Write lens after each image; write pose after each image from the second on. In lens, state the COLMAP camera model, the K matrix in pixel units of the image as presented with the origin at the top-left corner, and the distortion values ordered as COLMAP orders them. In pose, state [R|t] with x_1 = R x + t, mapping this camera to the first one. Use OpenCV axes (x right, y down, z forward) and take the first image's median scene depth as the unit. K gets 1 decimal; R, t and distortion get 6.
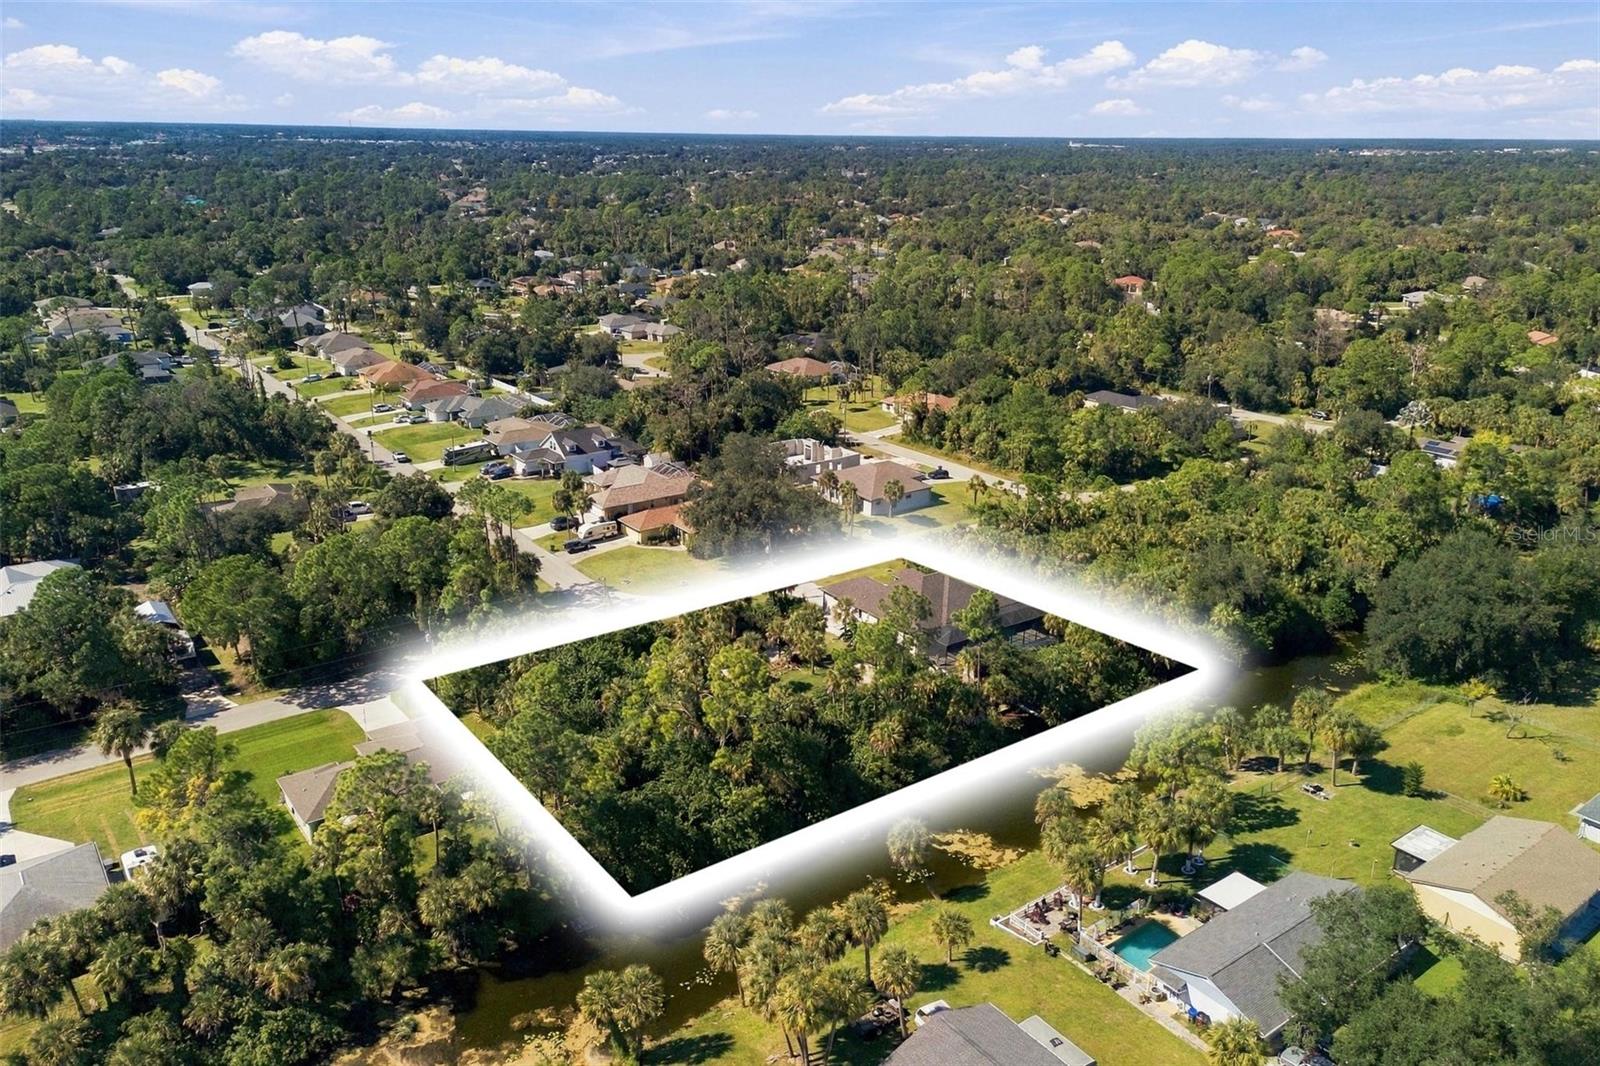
lens RADIAL K [[1163.8, 0, 799.1], [0, 1163.8, 536.3], [0, 0, 1]] dist [0.061196, -0.068617]
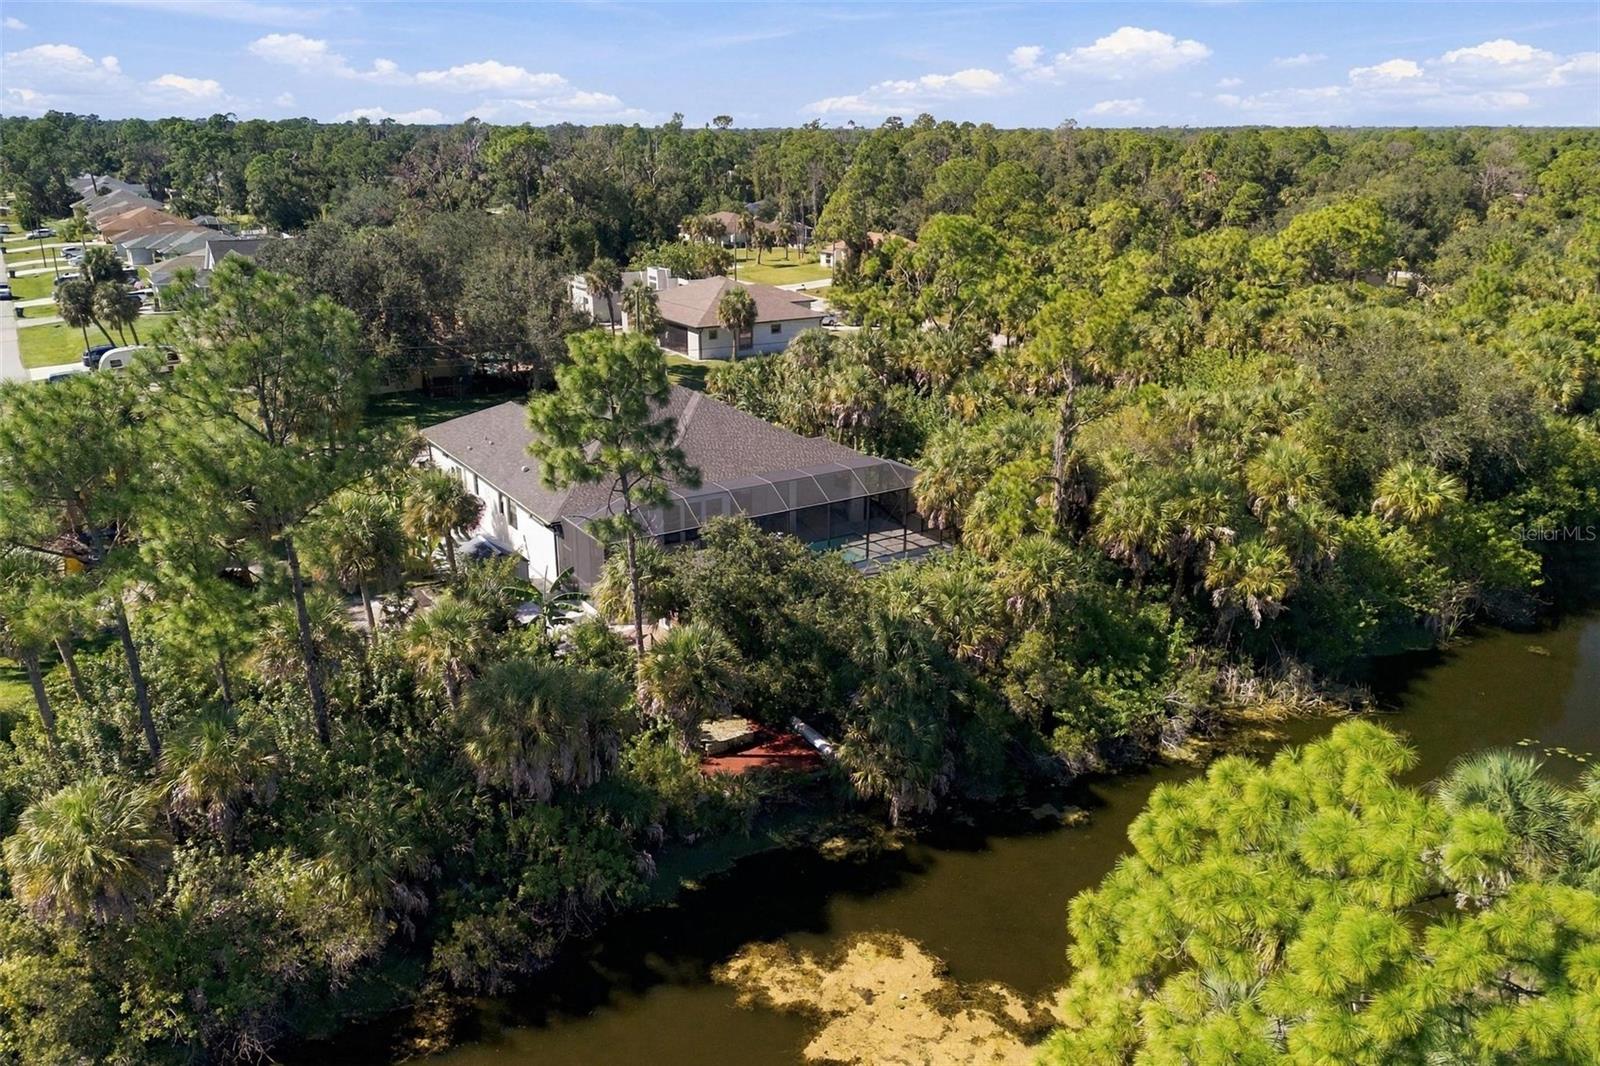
lens RADIAL K [[1163.8, 0, 802.7], [0, 1163.8, 528.7], [0, 0, 1]] dist [0.061196, -0.068617]
pose [[0.998043, 0.015273, -0.060643, 0.189583], [-0.015515, 0.999873, -0.003523, 0.082477], [0.060582, 0.004457, 0.998153, 0.607162]]
